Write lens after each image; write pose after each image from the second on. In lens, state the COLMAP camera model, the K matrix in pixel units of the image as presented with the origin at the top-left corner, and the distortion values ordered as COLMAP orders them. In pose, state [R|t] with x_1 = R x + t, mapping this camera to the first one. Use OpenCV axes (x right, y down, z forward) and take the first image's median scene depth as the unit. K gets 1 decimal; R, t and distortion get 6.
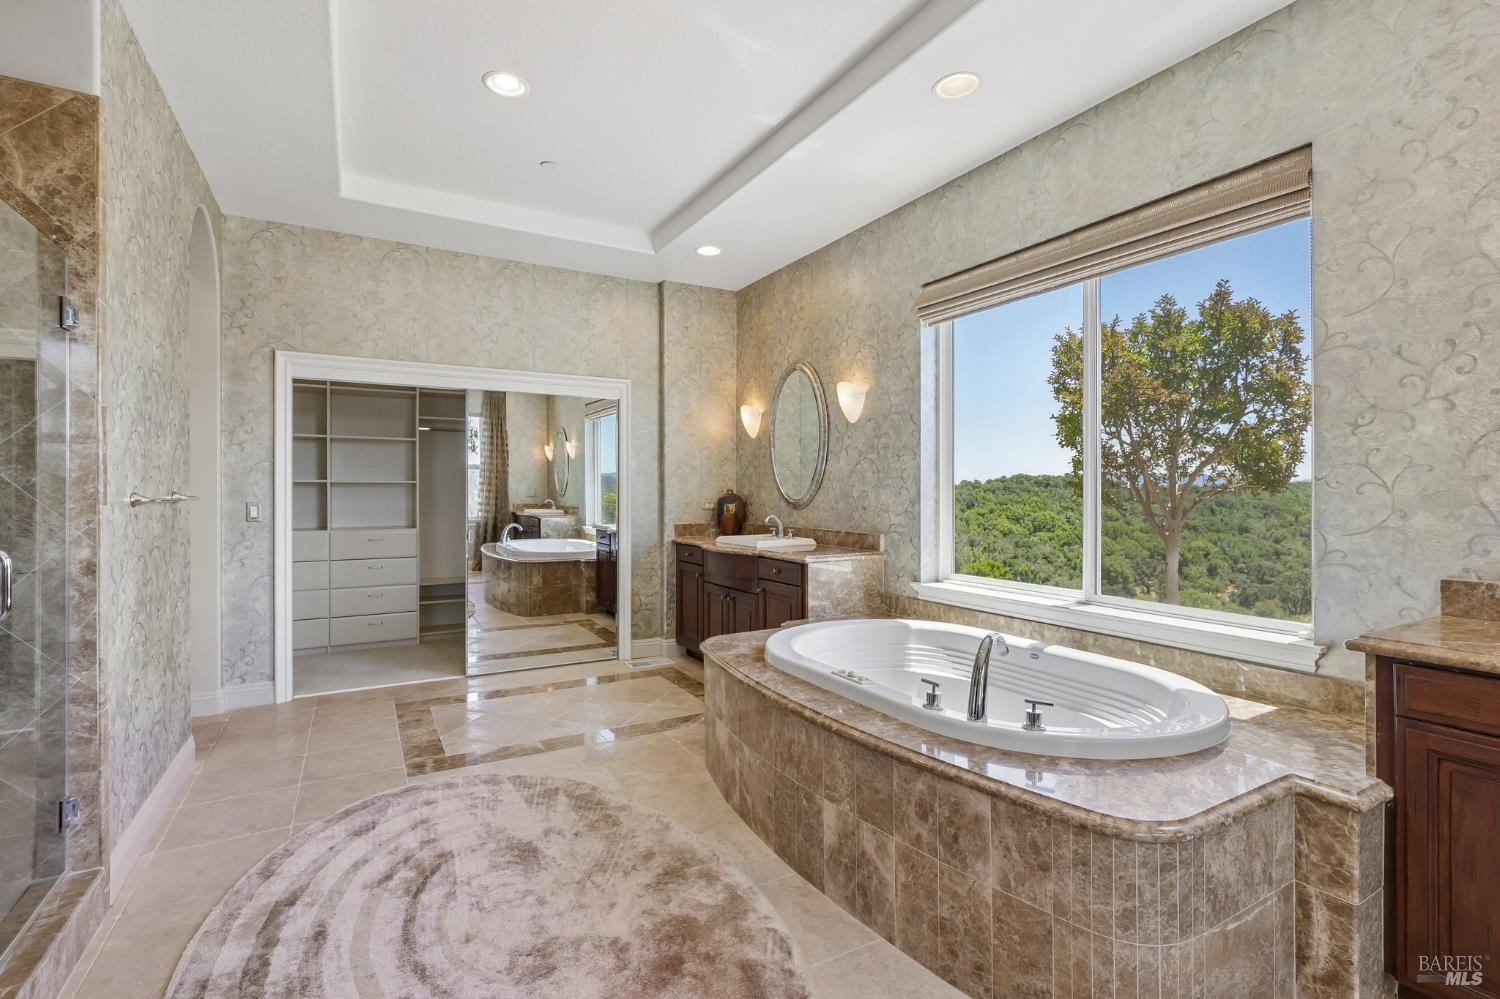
lens RADIAL K [[697.3, 0, 749.8], [0, 697.3, 488.6], [0, 0, 1]] dist [0.001263, -0.001721]
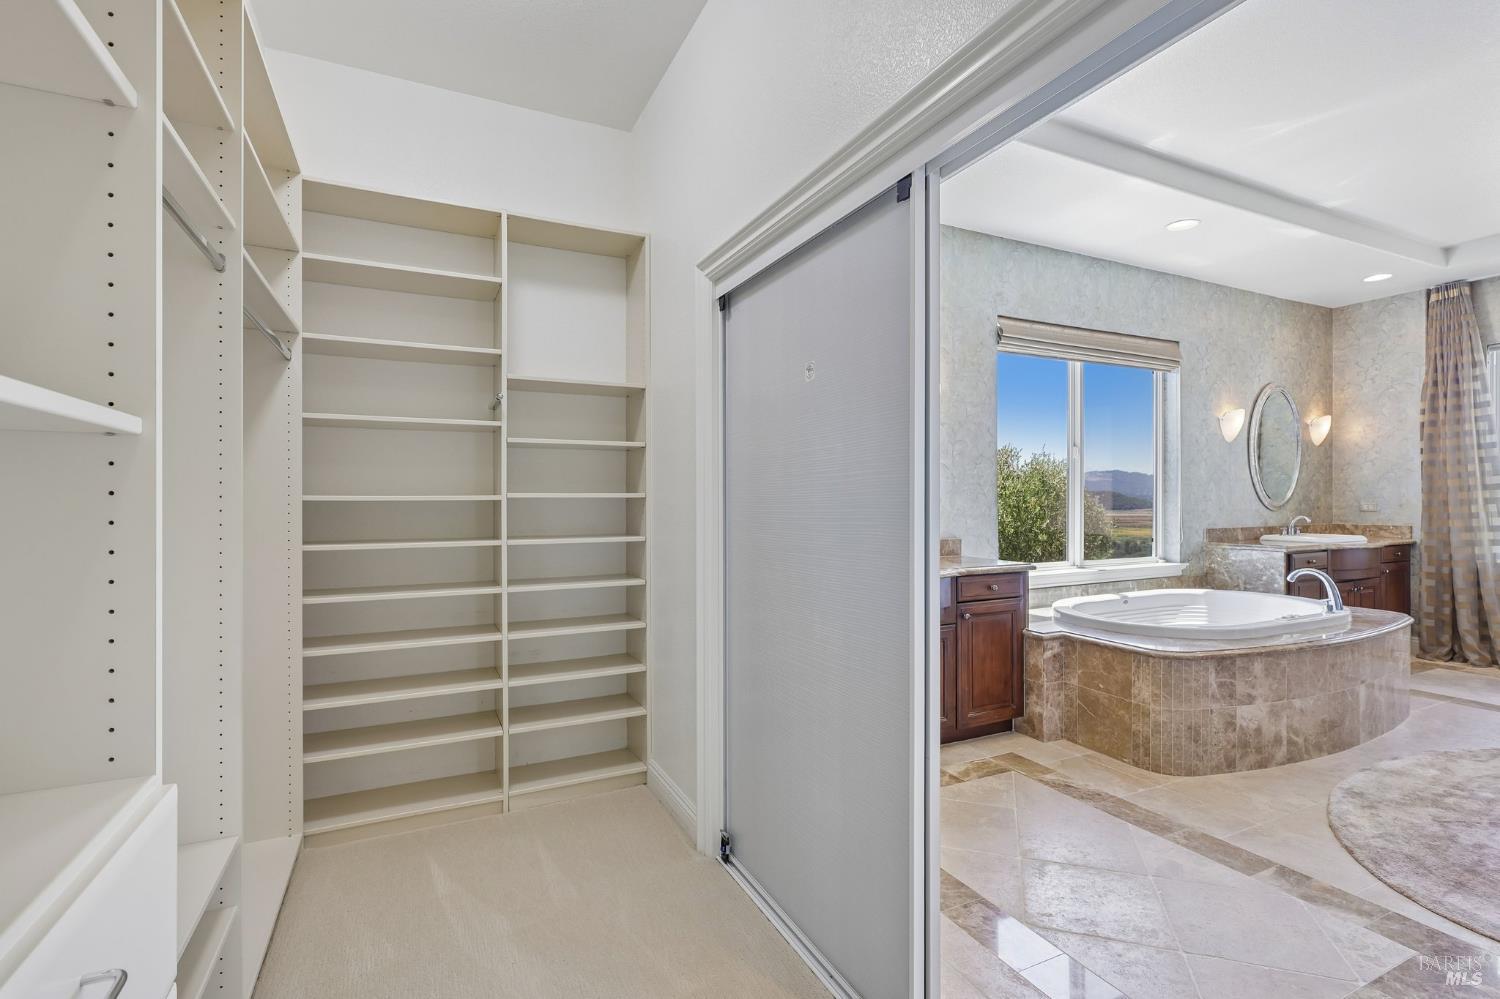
lens RADIAL K [[697.3, 0, 753.1], [0, 697.3, 507.2], [0, 0, 1]] dist [0.001263, -0.001721]
pose [[0.062296, -0.007751, 0.998028, -1.037168], [-0.003039, 0.999964, 0.007956, 0.014842], [-0.998053, -0.003529, 0.062270, 1.510443]]
